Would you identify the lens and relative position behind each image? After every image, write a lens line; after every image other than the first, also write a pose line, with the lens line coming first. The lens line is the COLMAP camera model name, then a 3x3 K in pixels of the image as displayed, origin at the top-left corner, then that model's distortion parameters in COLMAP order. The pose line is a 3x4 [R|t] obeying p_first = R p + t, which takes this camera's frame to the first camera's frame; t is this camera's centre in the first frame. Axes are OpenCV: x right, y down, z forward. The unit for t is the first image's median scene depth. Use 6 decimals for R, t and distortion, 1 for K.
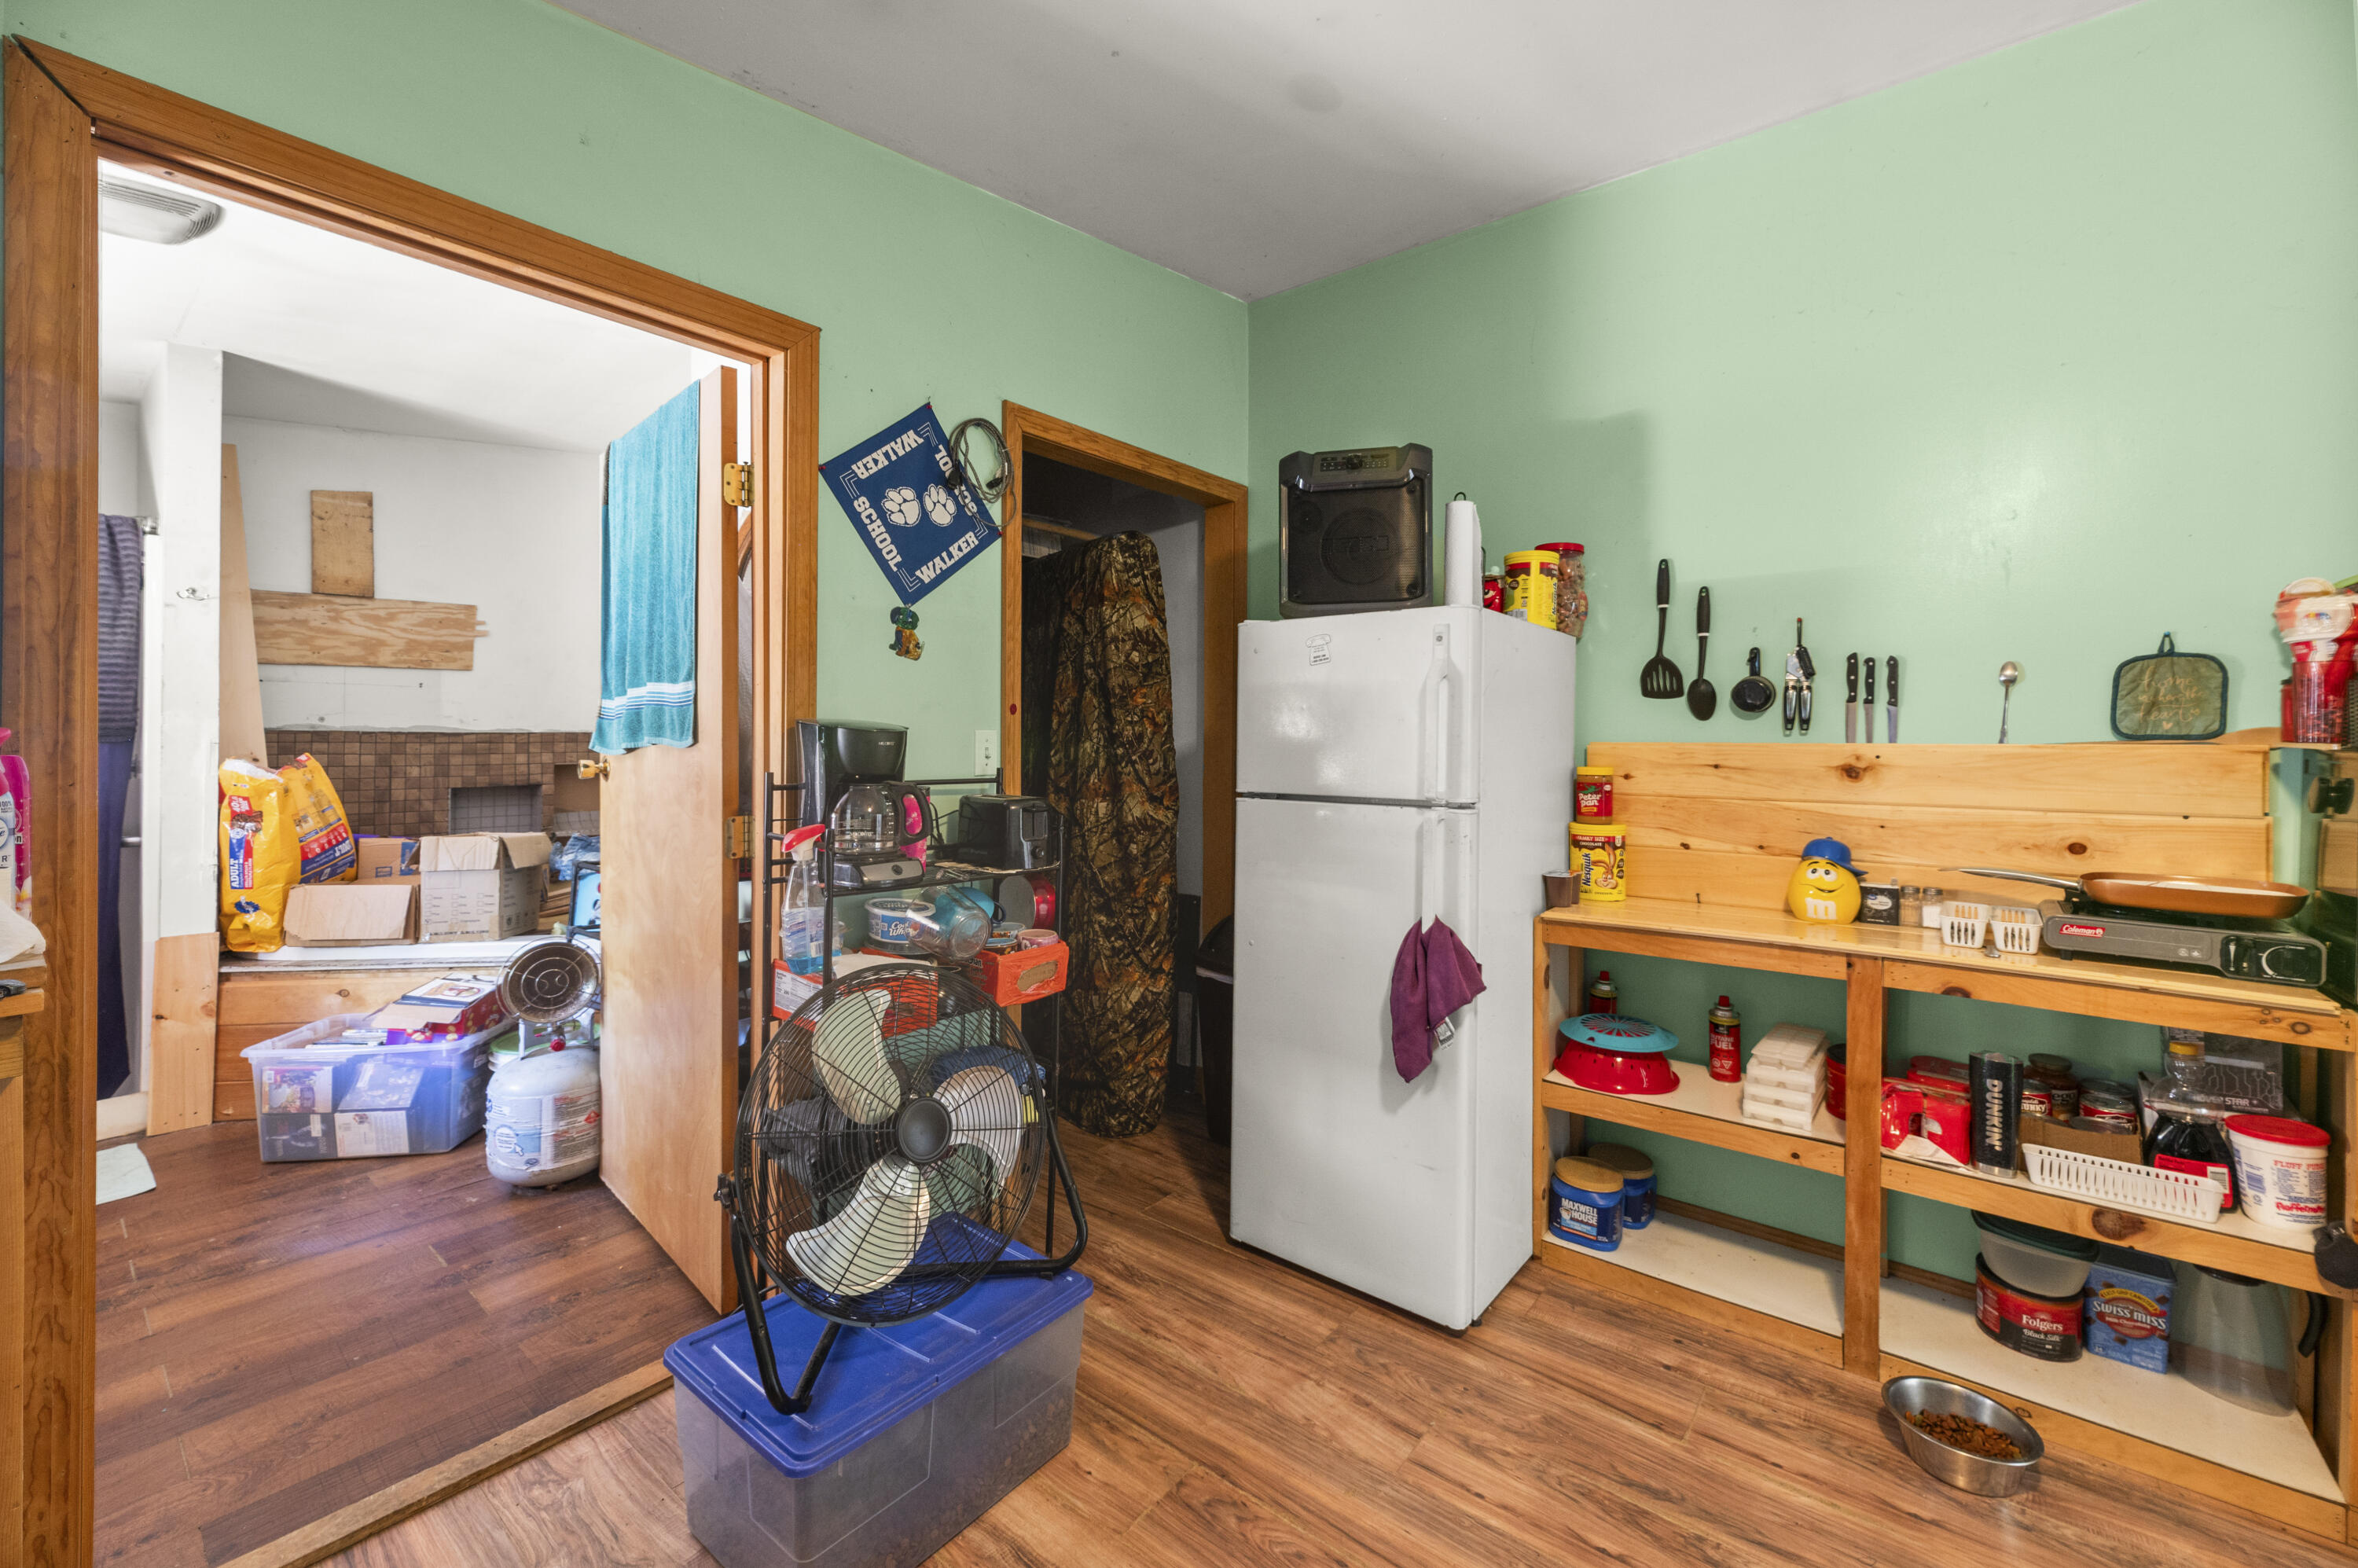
lens RADIAL K [[968.3, 0, 1193.3], [0, 968.3, 737.9], [0, 0, 1]] dist [-0.001922, 0.000005]
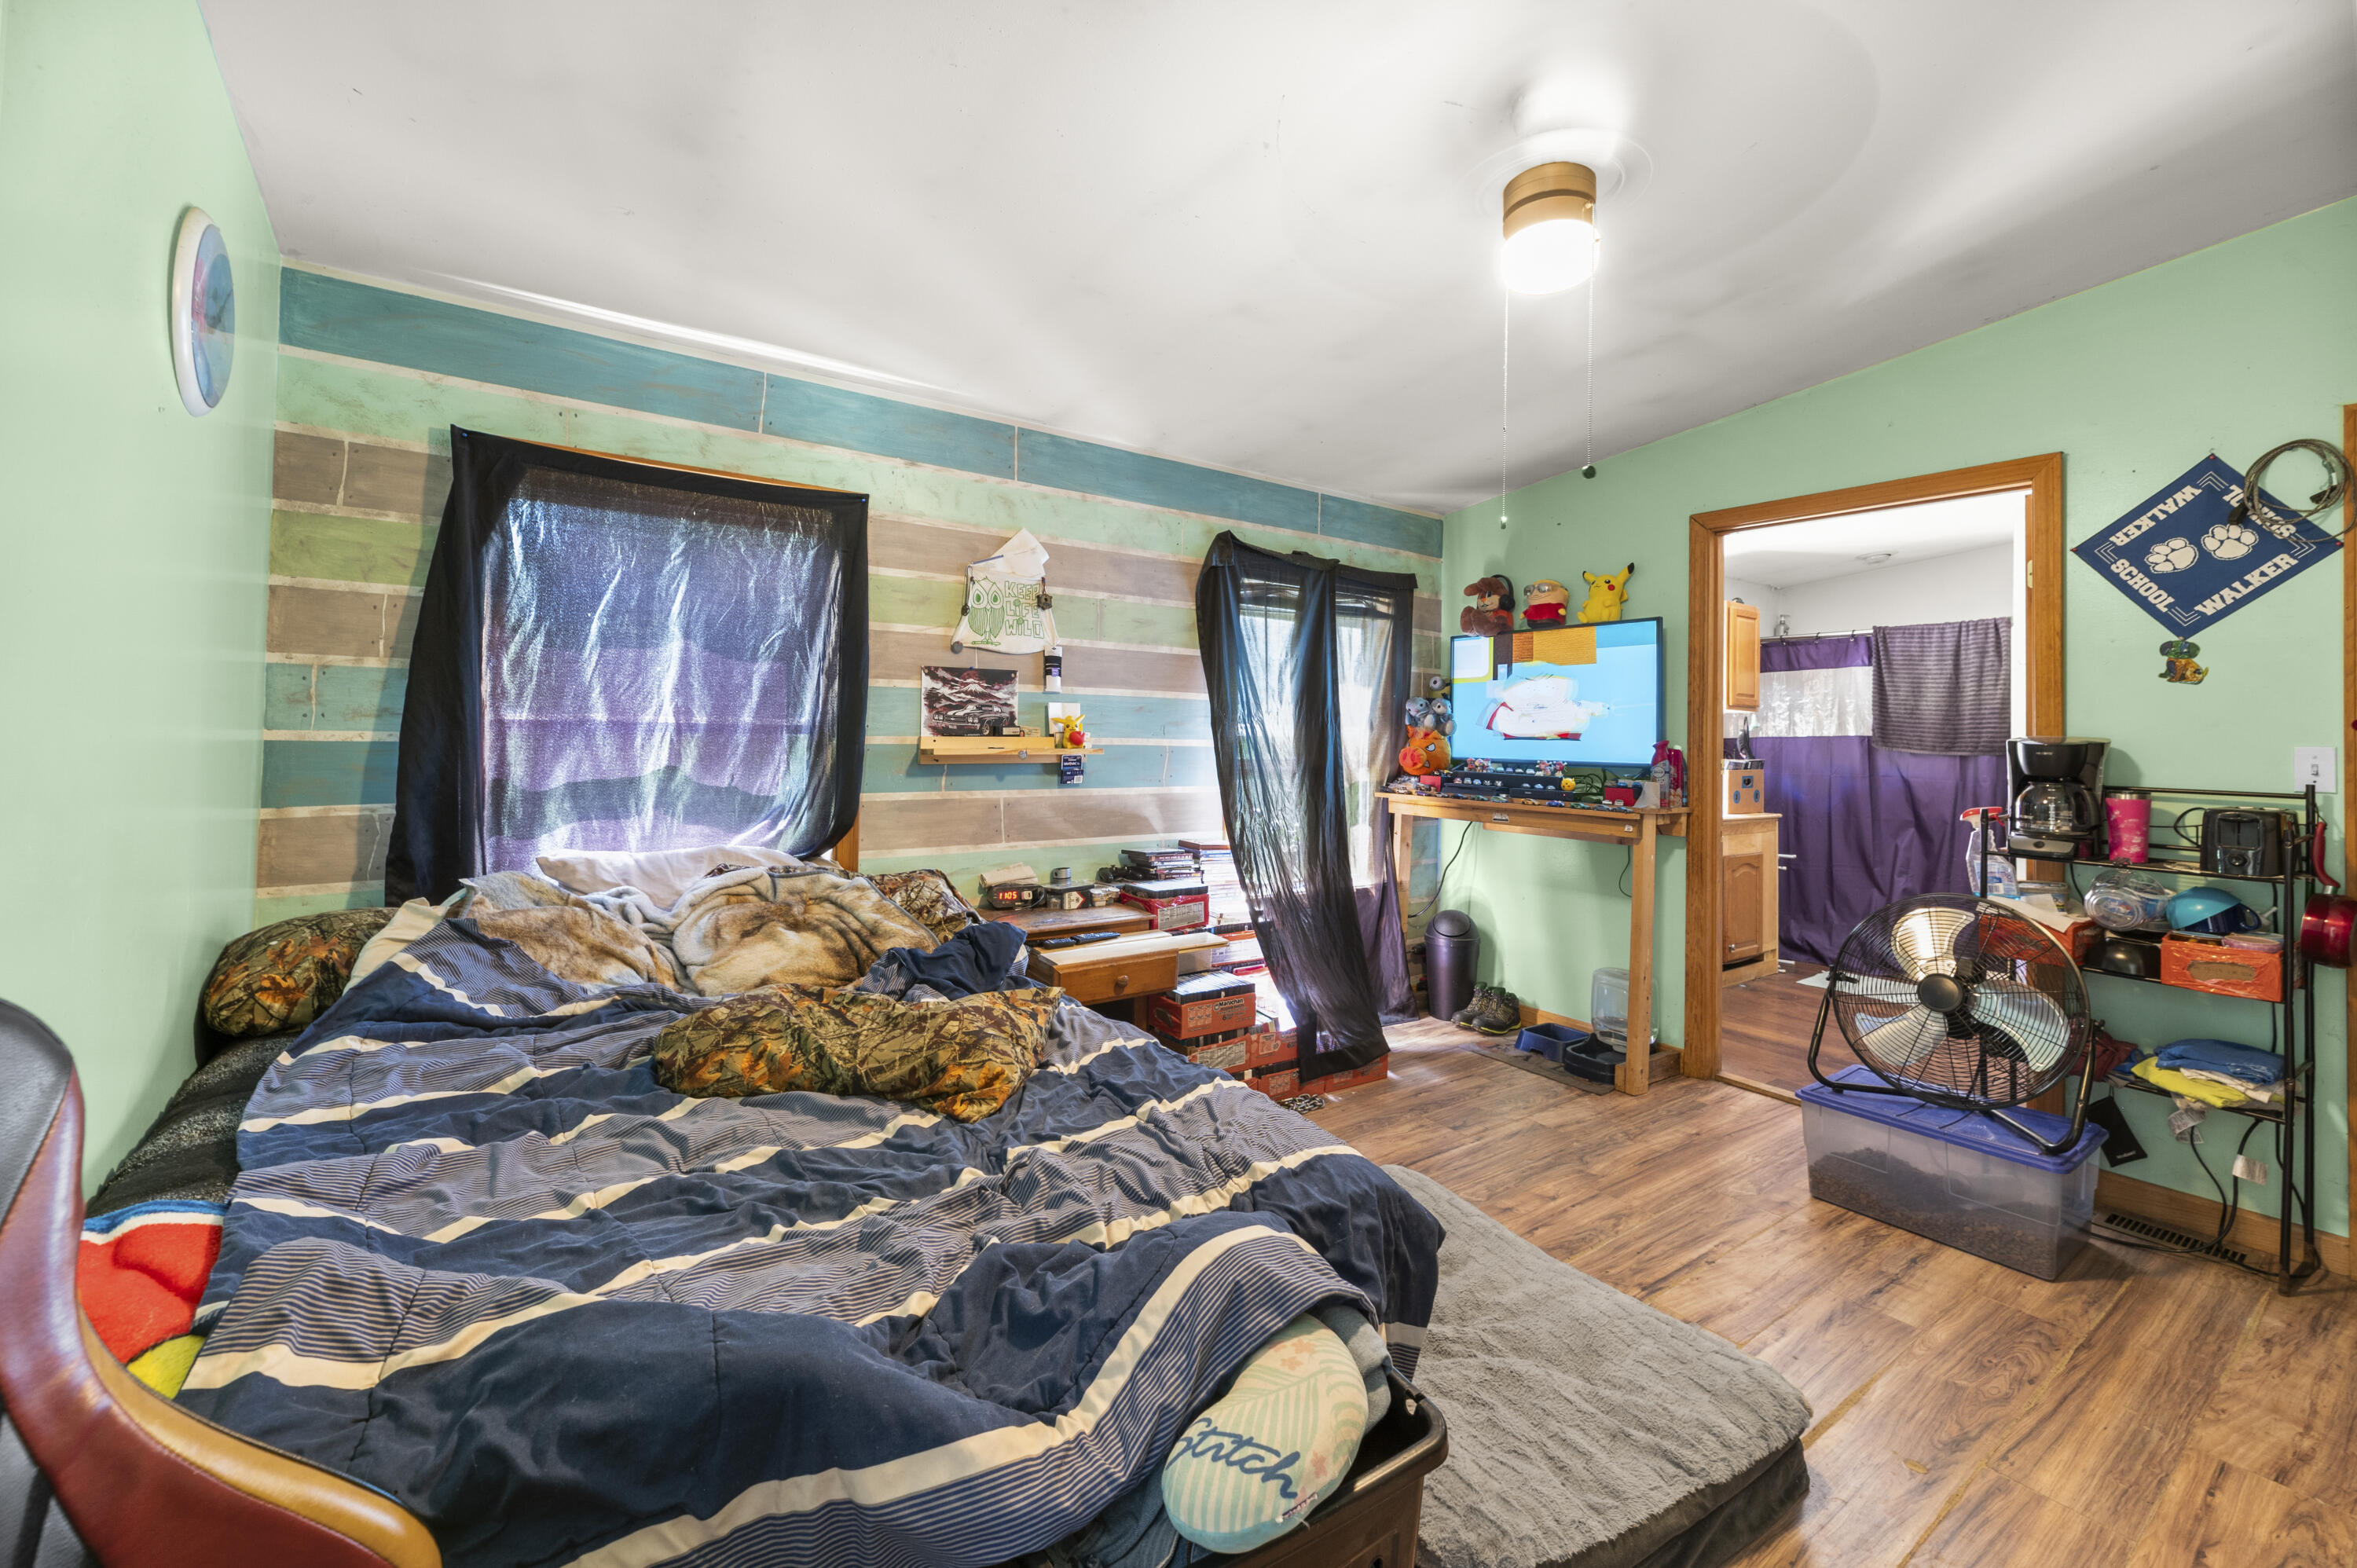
lens RADIAL K [[967.9, 0, 1158.3], [0, 967.9, 729.2], [0, 0, 1]] dist [-0.001922, 0.000005]
pose [[-0.287988, -0.020031, -0.957424, 1.163308], [-0.021990, 0.999656, -0.014300, 0.015465], [0.957381, 0.016935, -0.288330, 0.161717]]
